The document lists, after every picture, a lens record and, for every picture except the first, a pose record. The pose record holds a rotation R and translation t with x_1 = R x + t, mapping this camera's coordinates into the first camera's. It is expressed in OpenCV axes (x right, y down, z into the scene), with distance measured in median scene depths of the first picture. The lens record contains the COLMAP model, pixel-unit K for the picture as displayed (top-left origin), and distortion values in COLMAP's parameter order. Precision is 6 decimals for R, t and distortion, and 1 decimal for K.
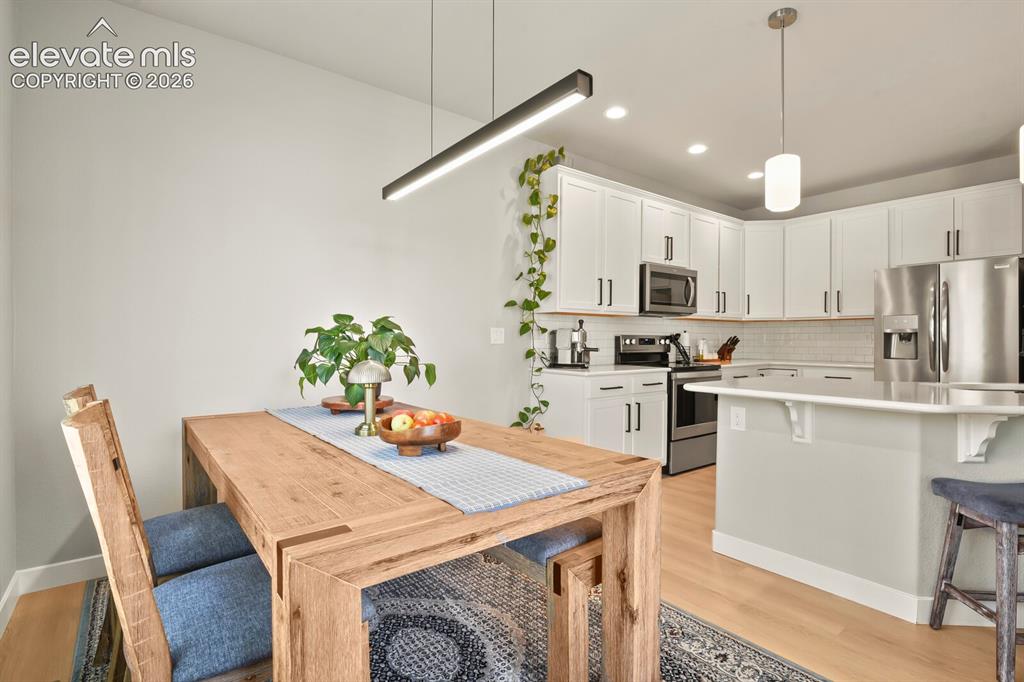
lens RADIAL K [[495.3, 0, 519.0], [0, 495.3, 341.8], [0, 0, 1]] dist [-0.003931, -0.003144]
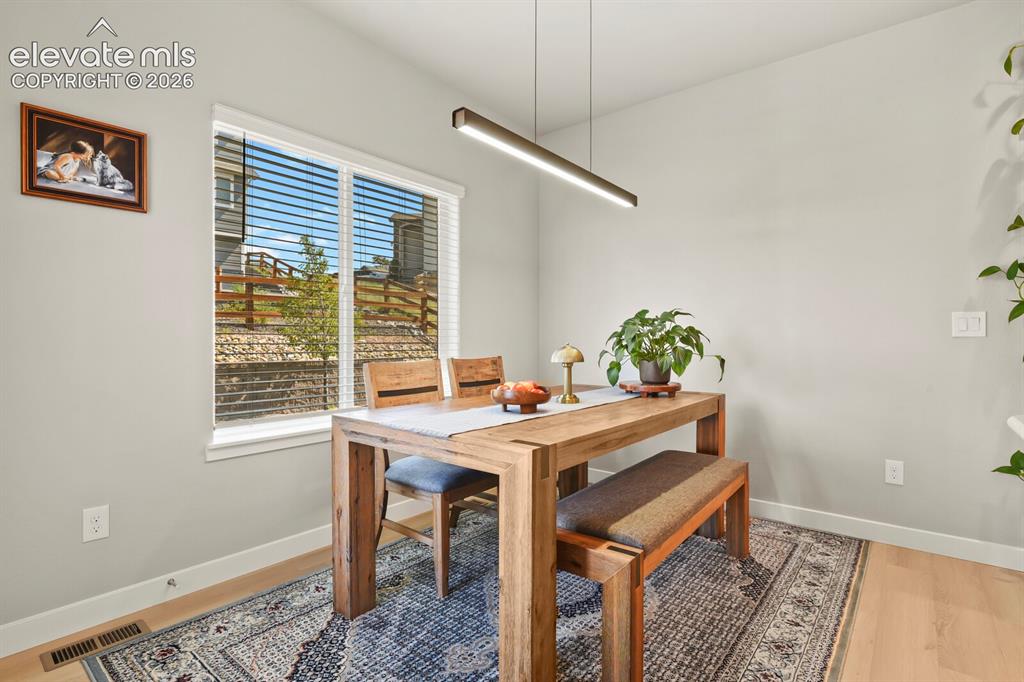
lens RADIAL K [[495.3, 0, 517.6], [0, 495.3, 341.7], [0, 0, 1]] dist [-0.003931, -0.003144]
pose [[0.220944, 0.002671, -0.975283, 0.427665], [-0.006052, 0.999981, 0.001368, 0.012581], [0.975268, 0.005600, 0.220956, 0.270812]]
